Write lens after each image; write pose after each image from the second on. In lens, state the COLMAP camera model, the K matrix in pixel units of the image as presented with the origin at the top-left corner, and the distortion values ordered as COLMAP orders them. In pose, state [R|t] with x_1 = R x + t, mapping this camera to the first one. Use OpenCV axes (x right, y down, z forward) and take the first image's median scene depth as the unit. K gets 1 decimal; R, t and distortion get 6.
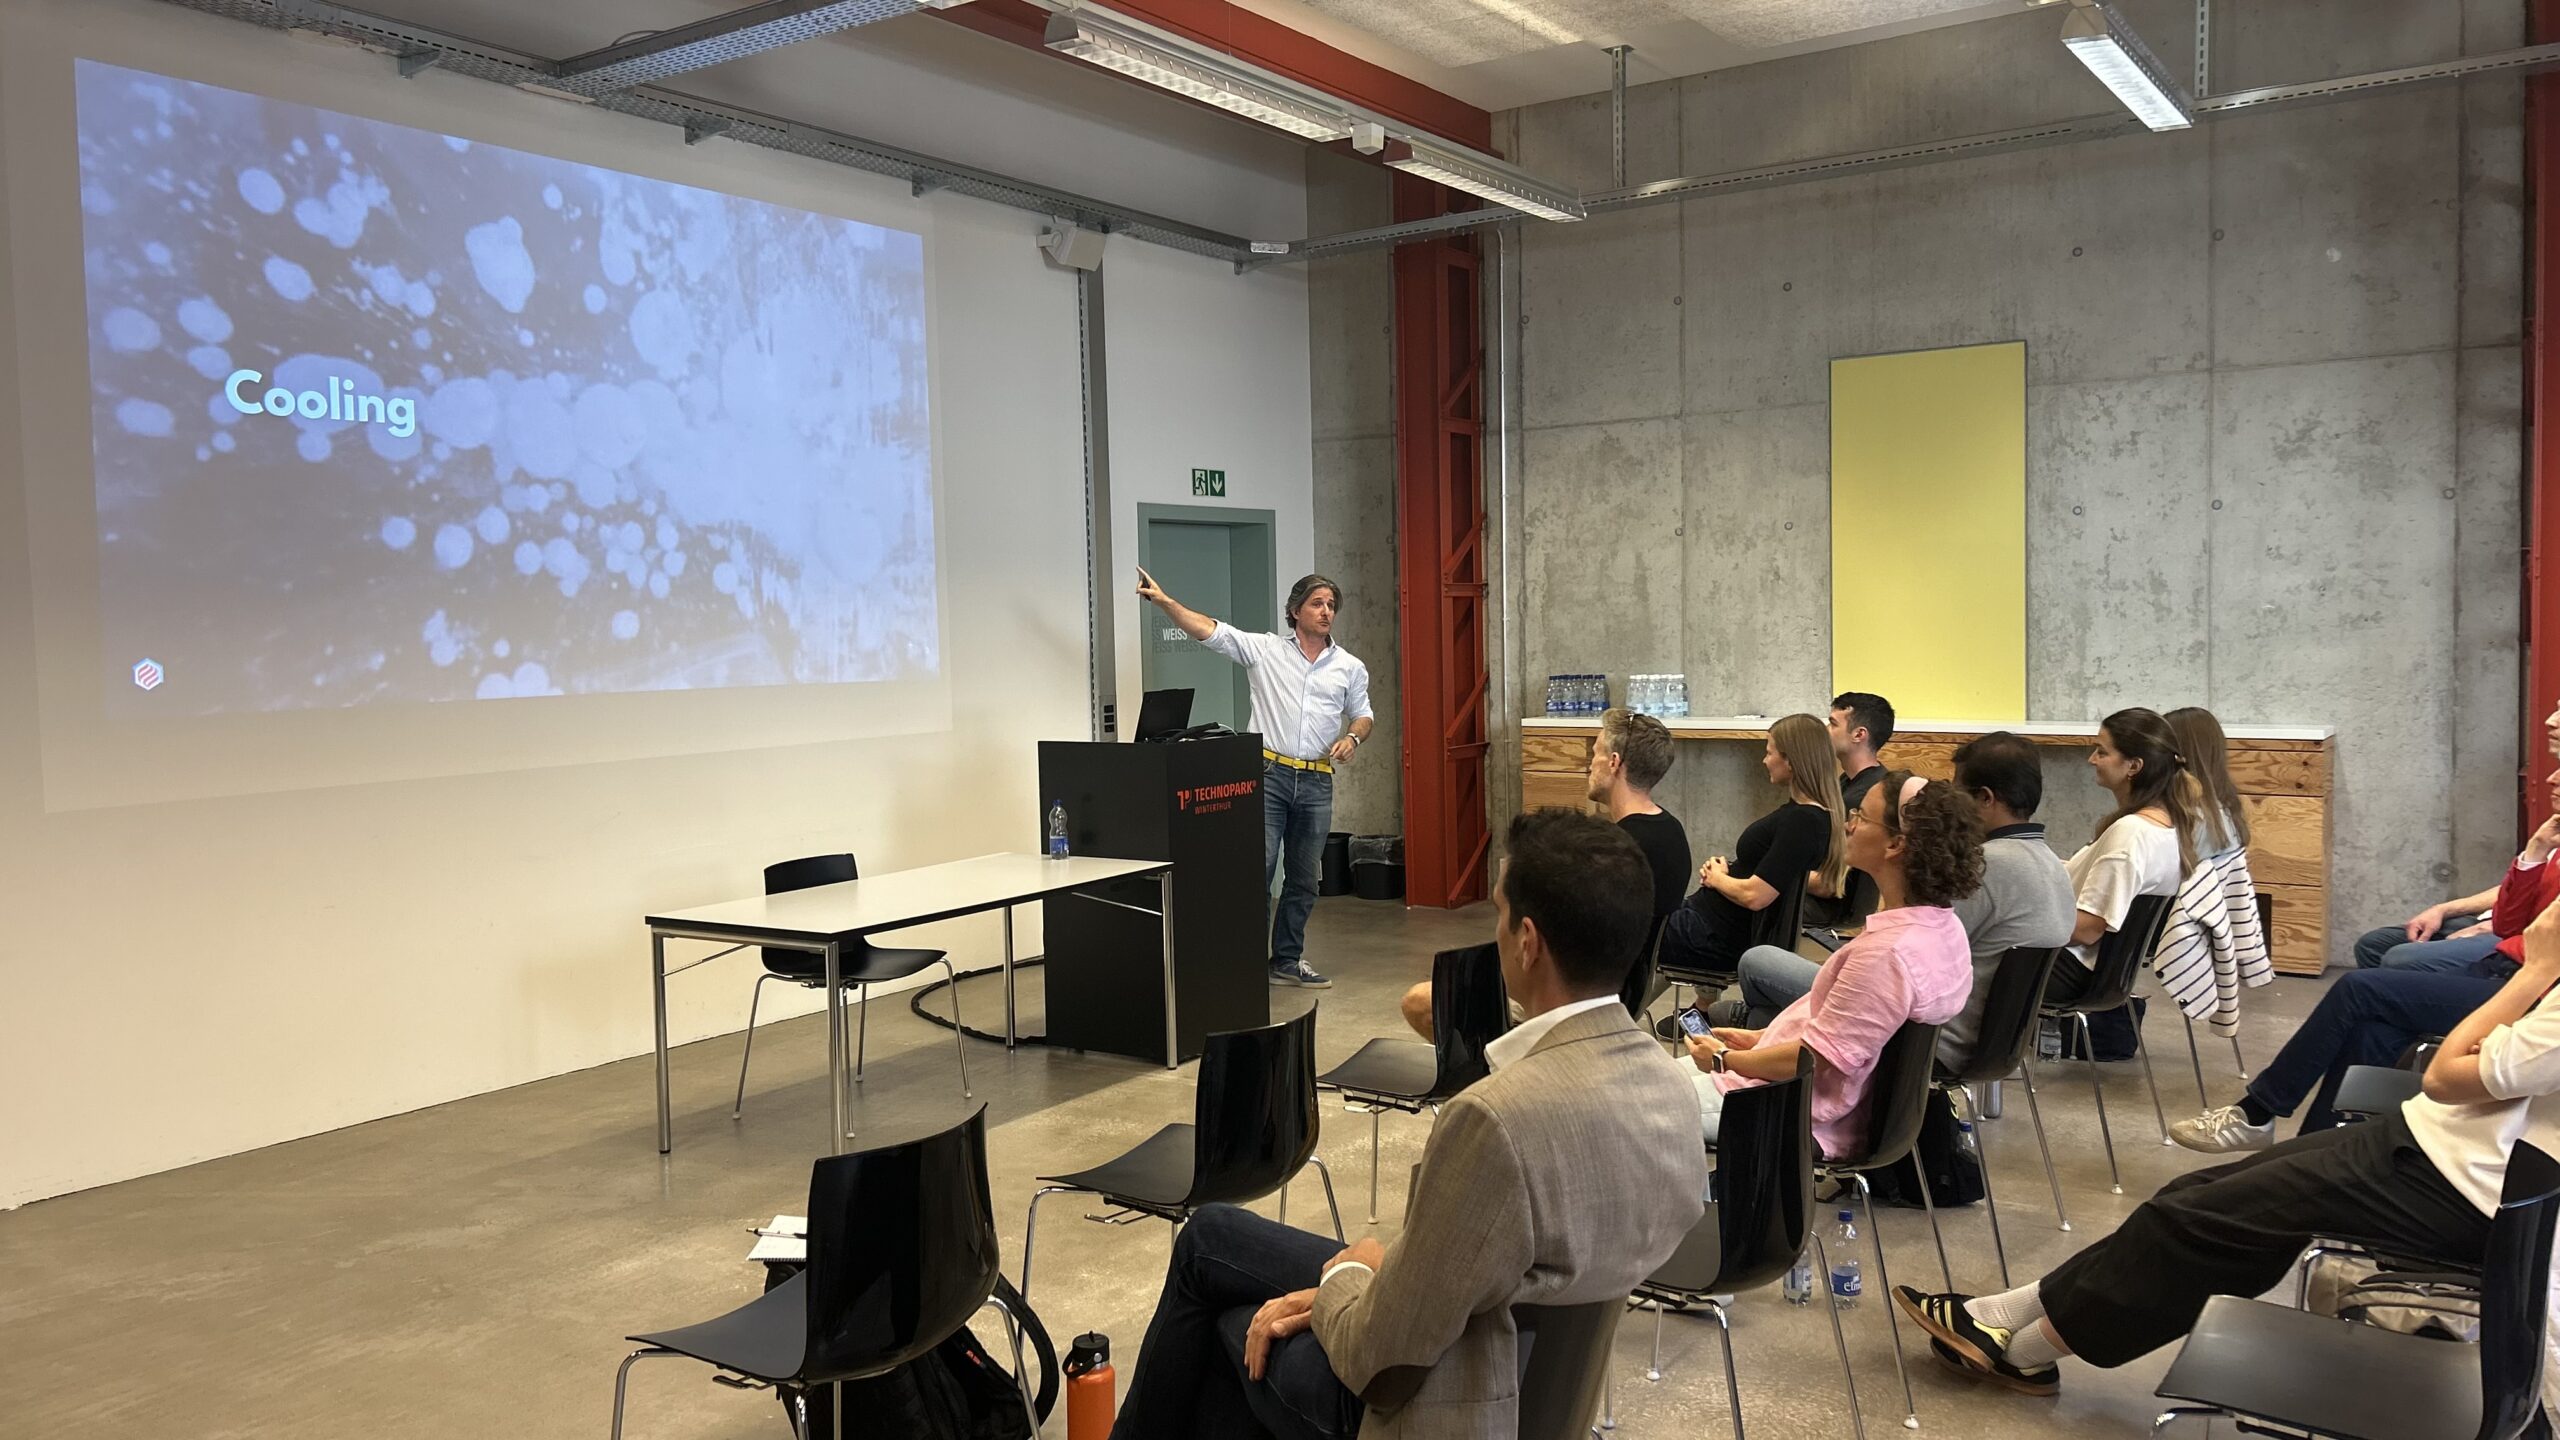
lens RADIAL K [[1878.6, 0, 1258.8], [0, 1878.6, 731.7], [0, 0, 1]] dist [-0.001351, -0.015602]
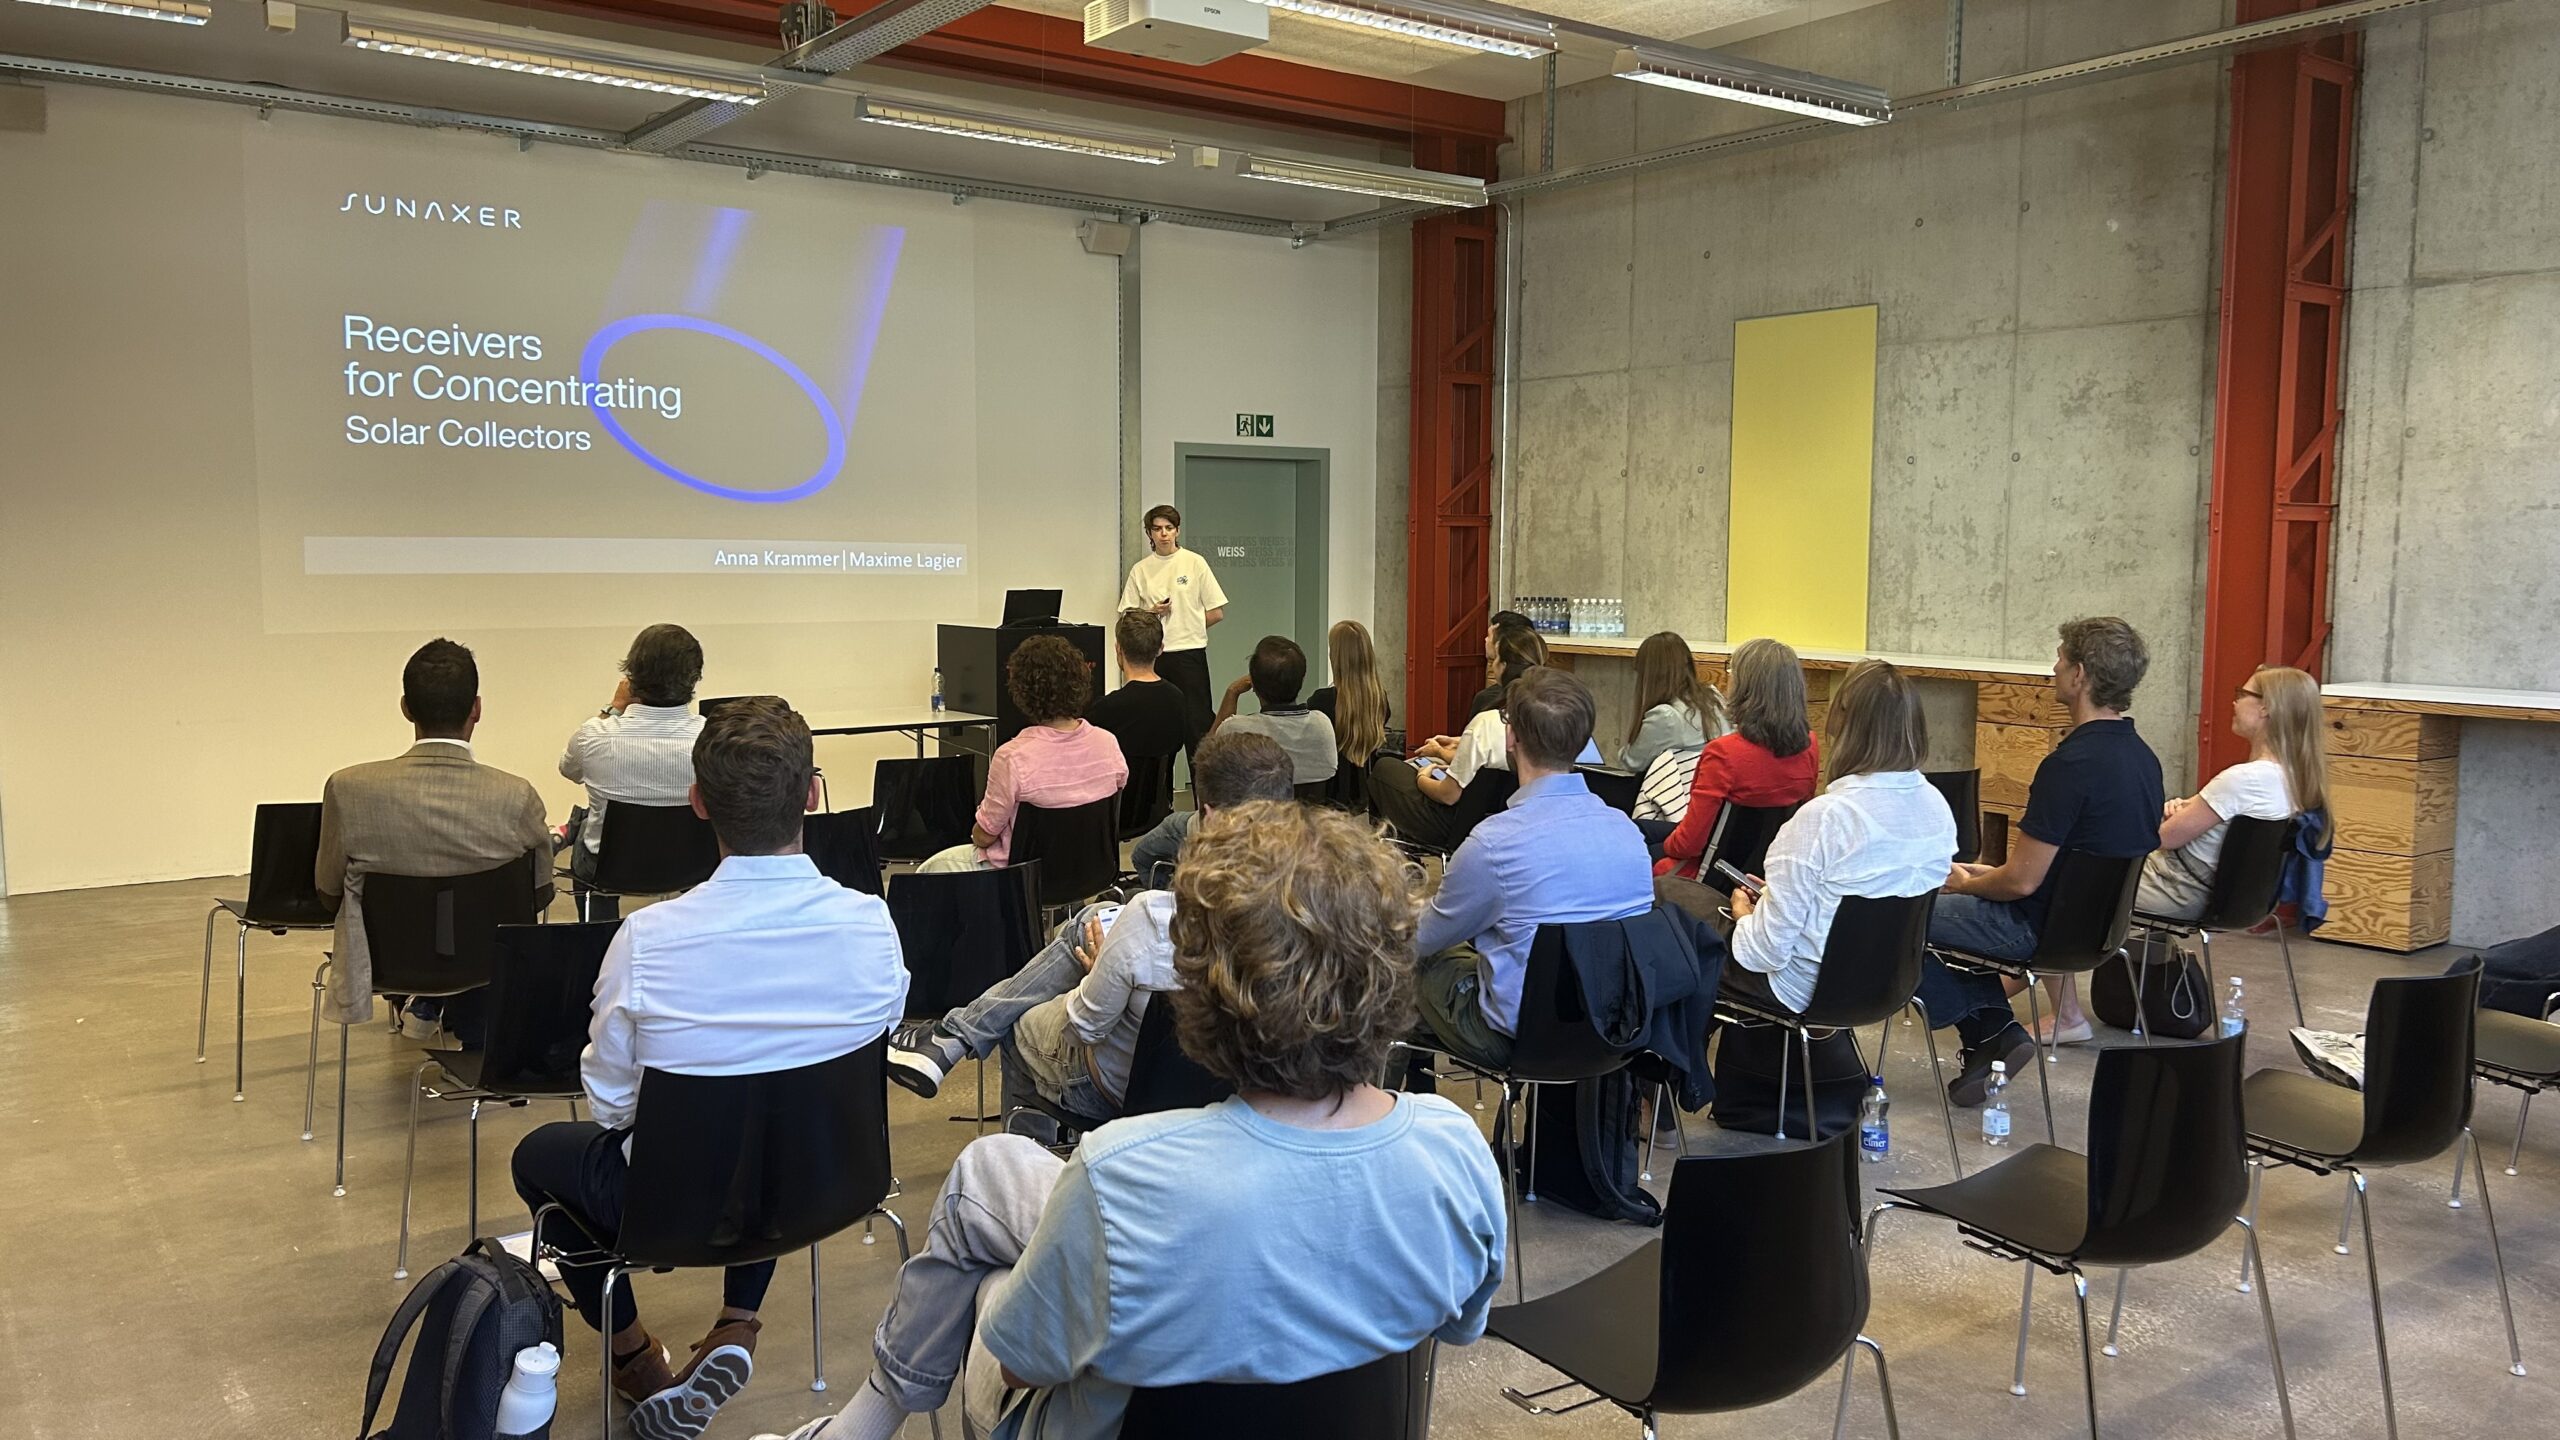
lens RADIAL K [[1878.6, 0, 1271.6], [0, 1878.6, 735.5], [0, 0, 1]] dist [-0.001351, -0.015602]
pose [[0.948829, 0.059254, -0.310182, 0.429863], [-0.045730, 0.997666, 0.050699, 0.004072], [0.312462, -0.033920, 0.949324, -0.164412]]
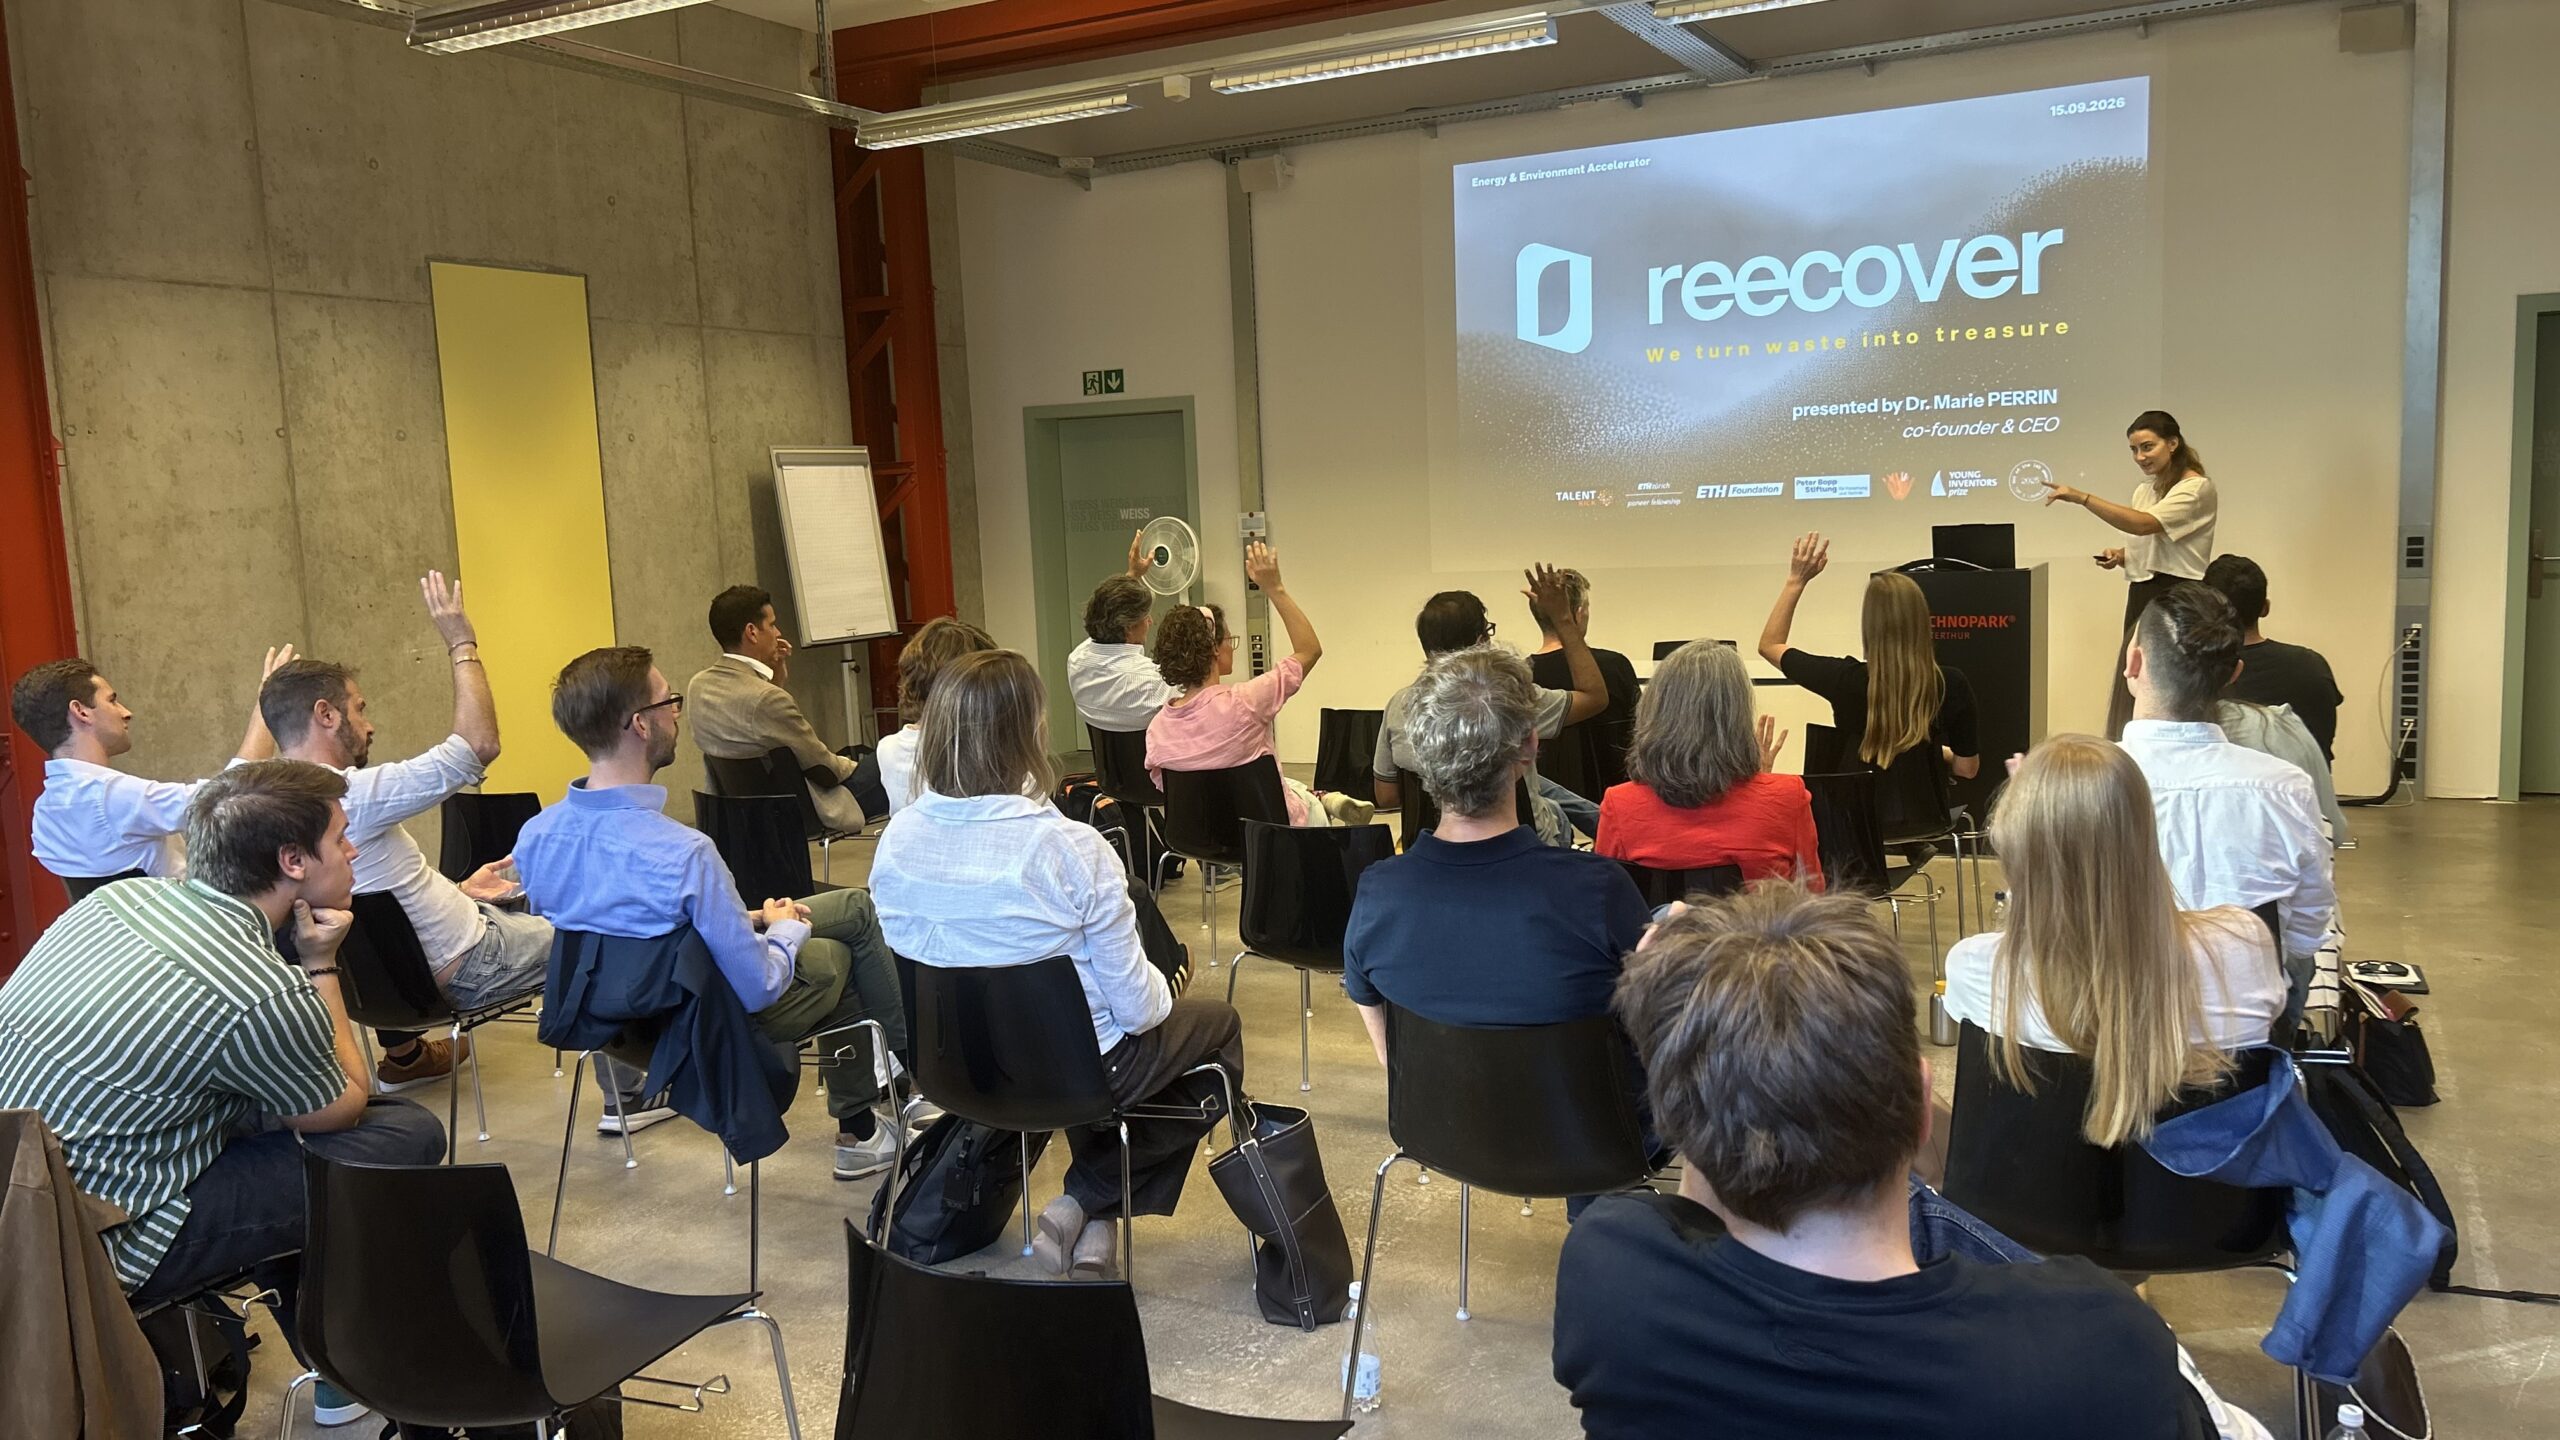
lens RADIAL K [[1878.6, 0, 1254.1], [0, 1878.6, 736.2], [0, 0, 1]] dist [-0.001351, -0.015602]
pose [[0.126518, 0.142390, -0.981692, 1.329644], [-0.020250, 0.989809, 0.140957, -0.096367], [0.991758, 0.002046, 0.128112, 1.108918]]
